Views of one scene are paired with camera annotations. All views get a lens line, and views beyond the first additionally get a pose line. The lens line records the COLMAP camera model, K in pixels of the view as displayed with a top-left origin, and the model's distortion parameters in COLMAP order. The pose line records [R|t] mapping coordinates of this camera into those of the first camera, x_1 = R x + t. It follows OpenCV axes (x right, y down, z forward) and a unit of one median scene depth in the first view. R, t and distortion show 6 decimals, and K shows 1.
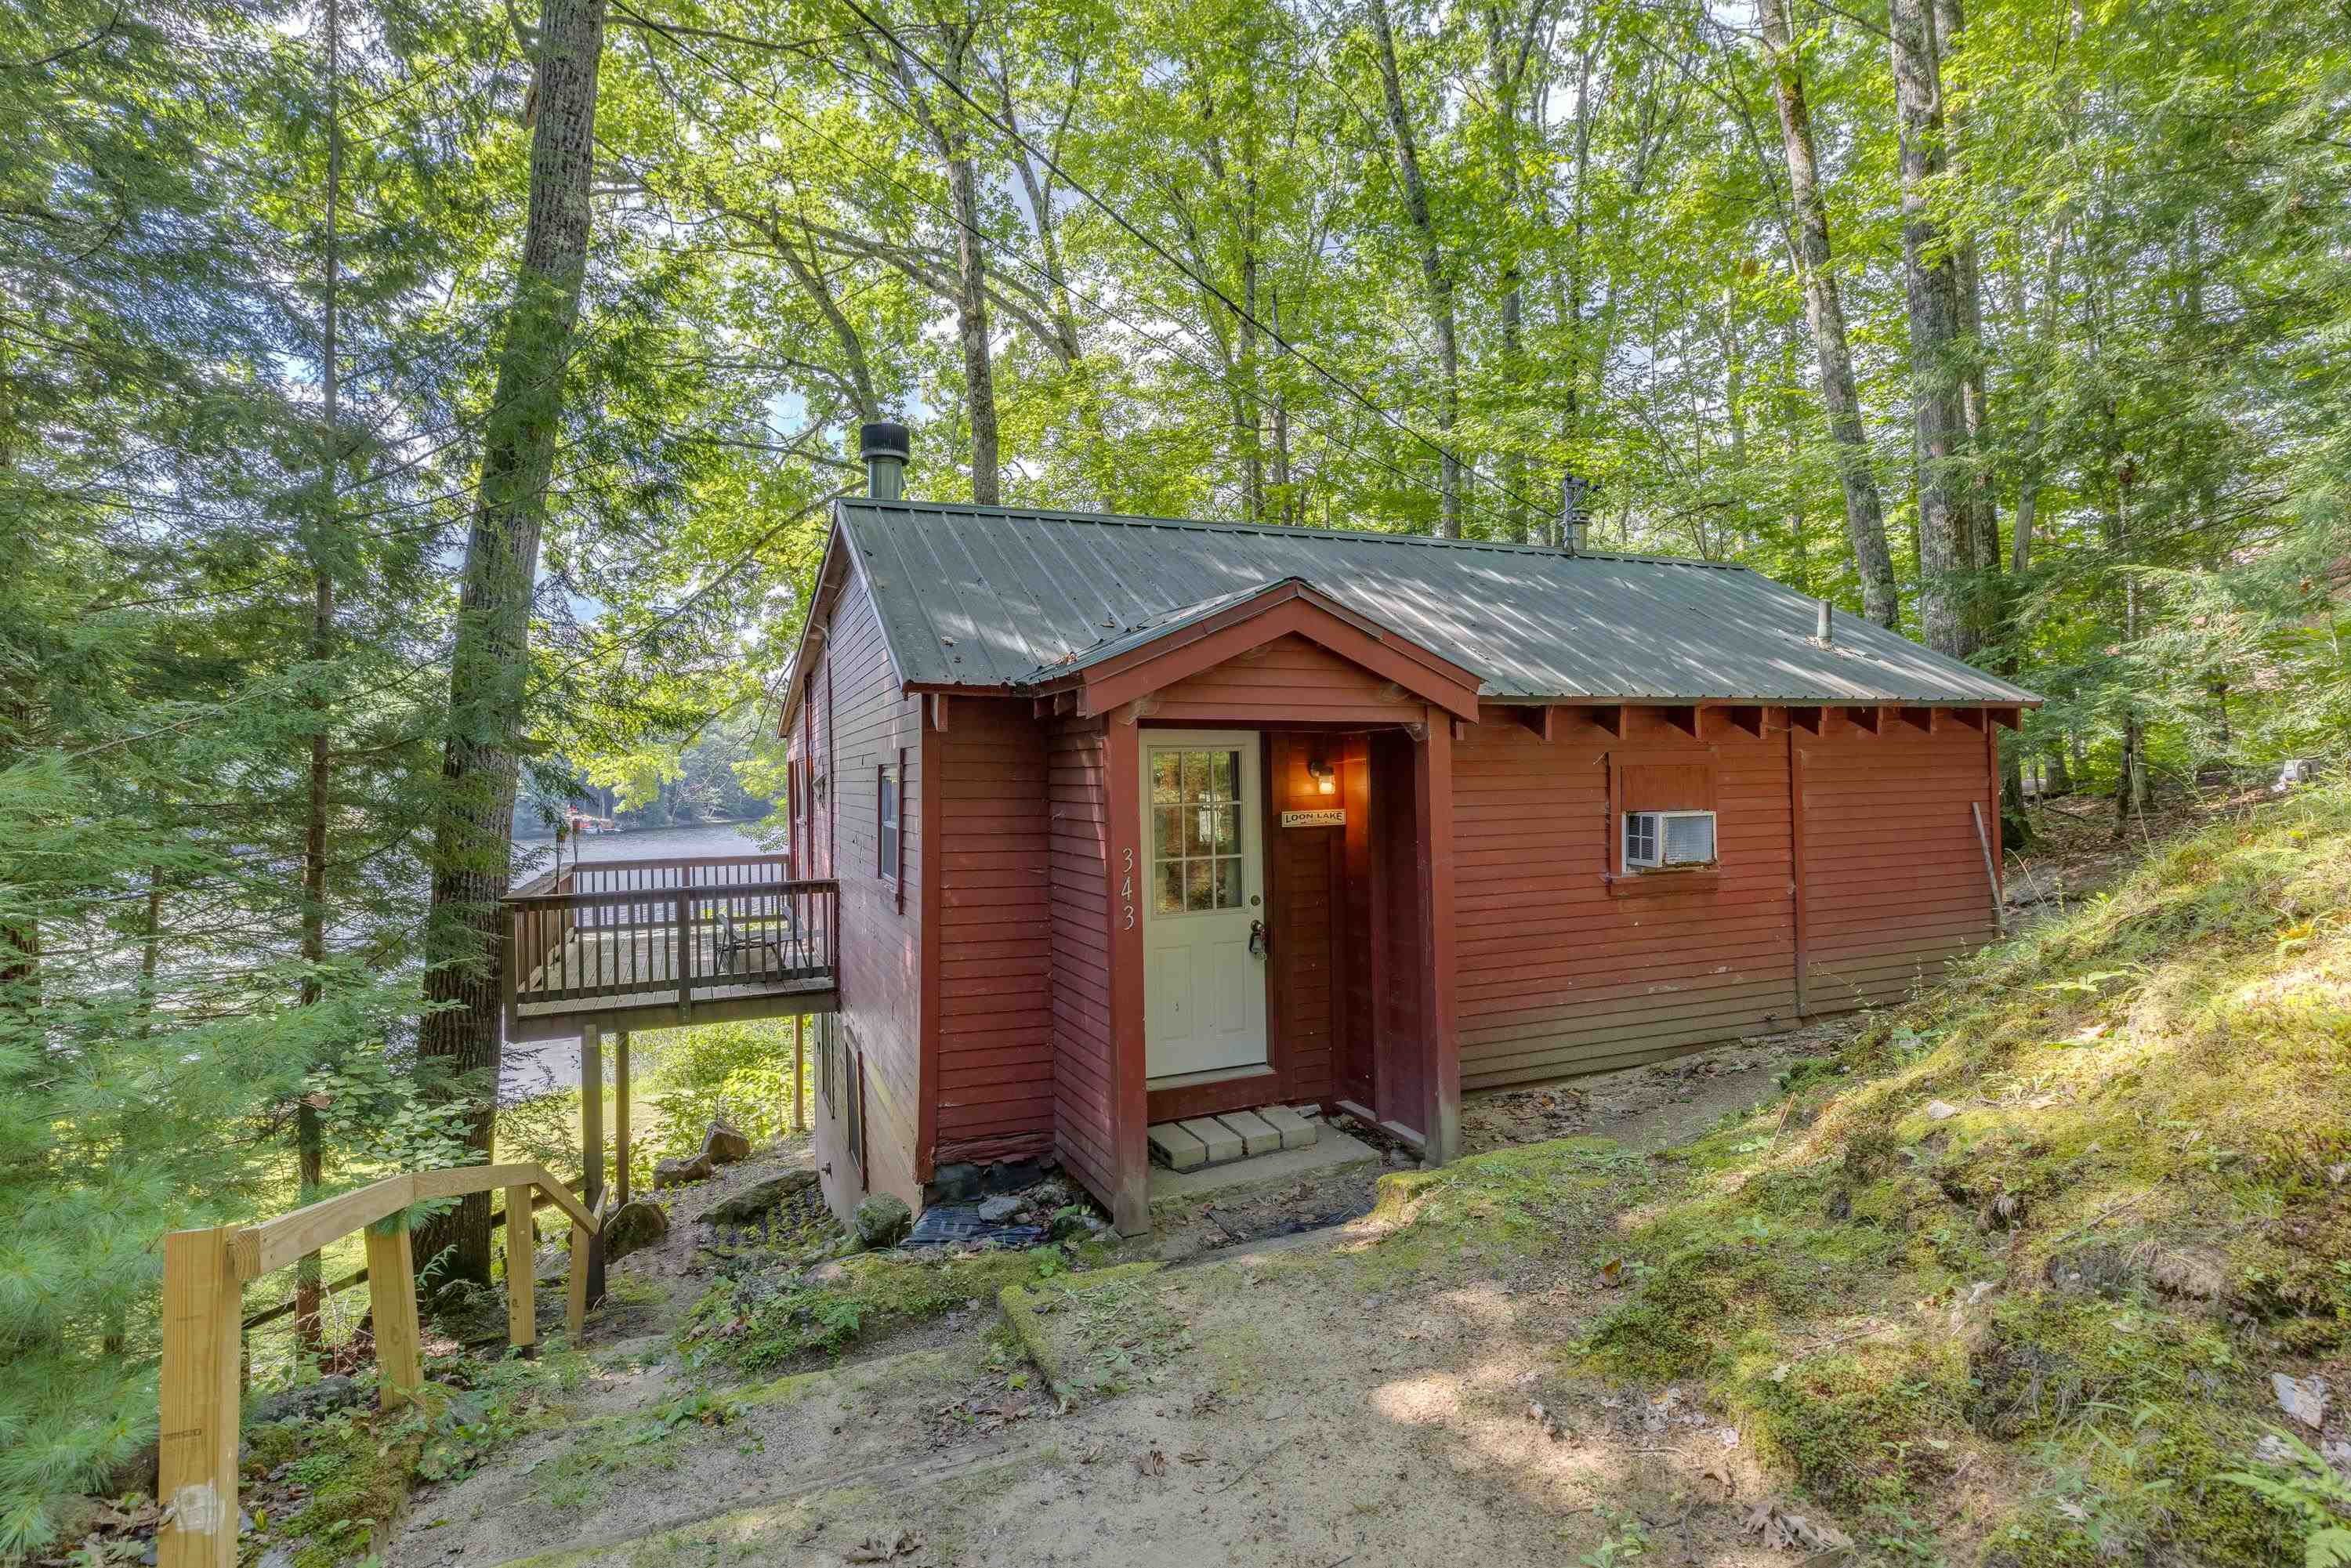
lens RADIAL K [[1124.2, 0, 1157.7], [0, 1124.2, 767.4], [0, 0, 1]] dist [0.000758, 0.002179]
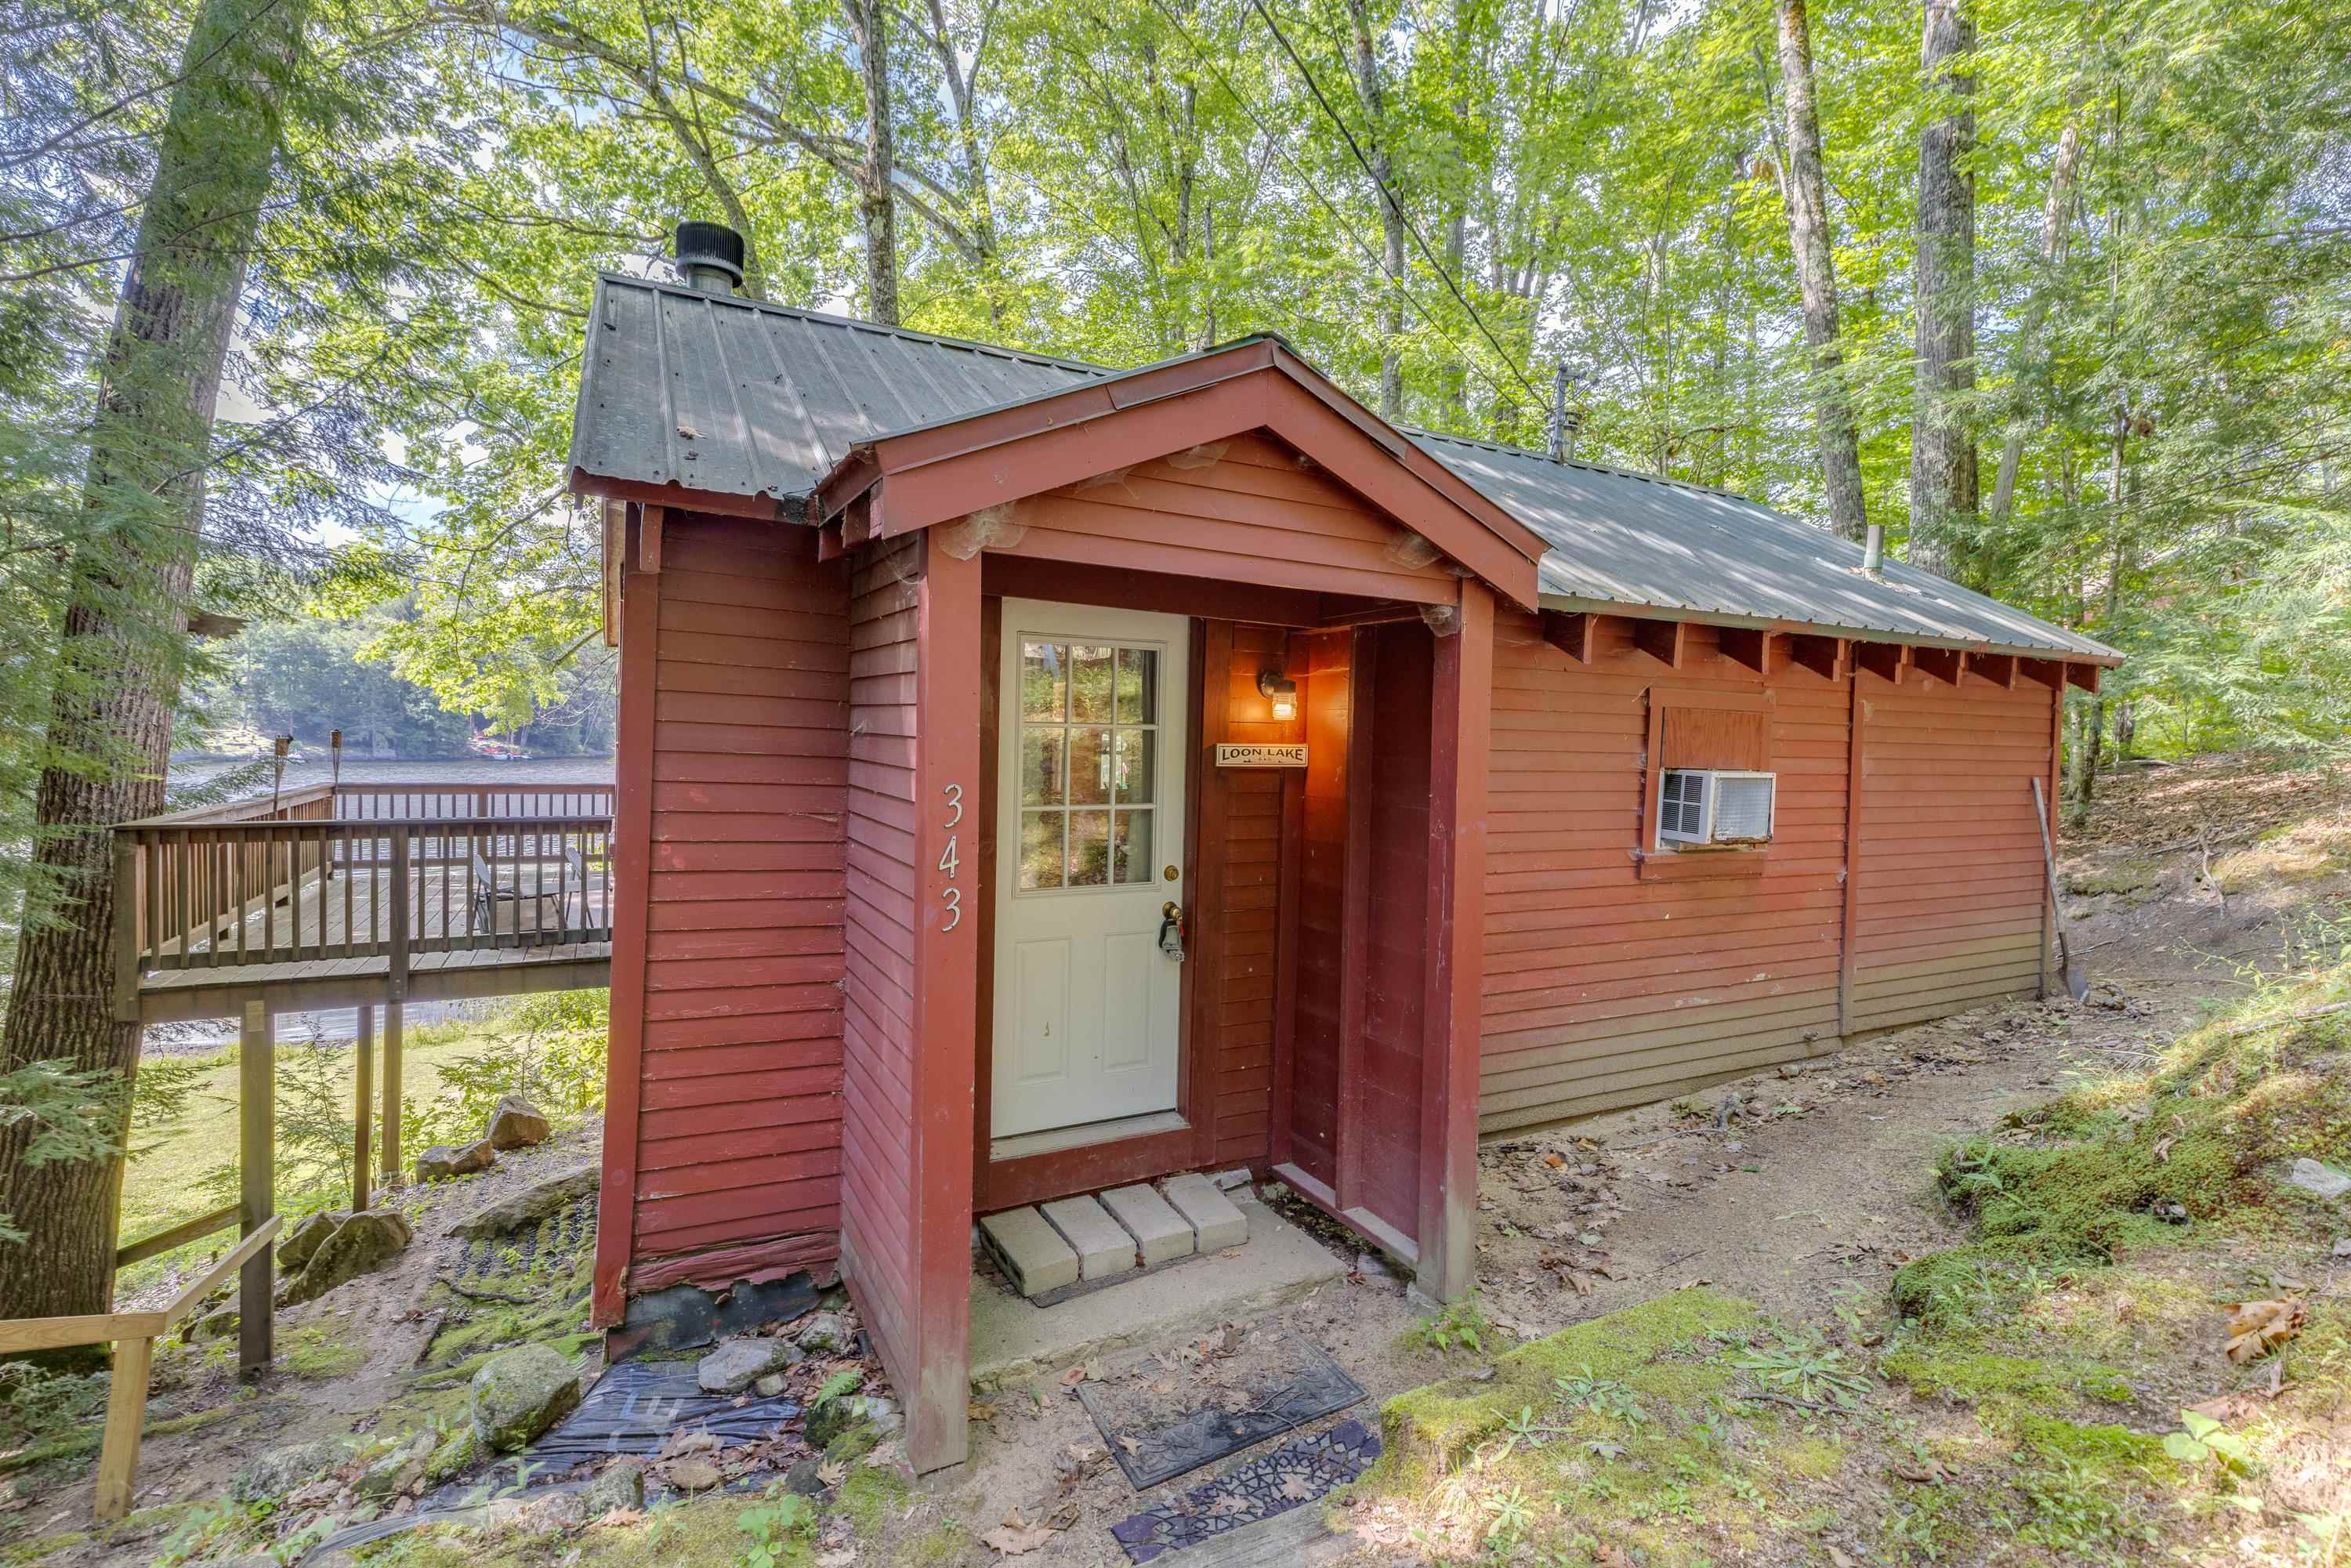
lens RADIAL K [[1064.0, 0, 1170.4], [0, 1064.0, 770.7], [0, 0, 1]] dist [-0.004330, 0.000028]
pose [[0.994448, 0.042971, 0.096051, 0.020003], [-0.047242, 0.997973, 0.042637, 0.026697], [-0.094024, -0.046938, 0.994463, 0.327667]]
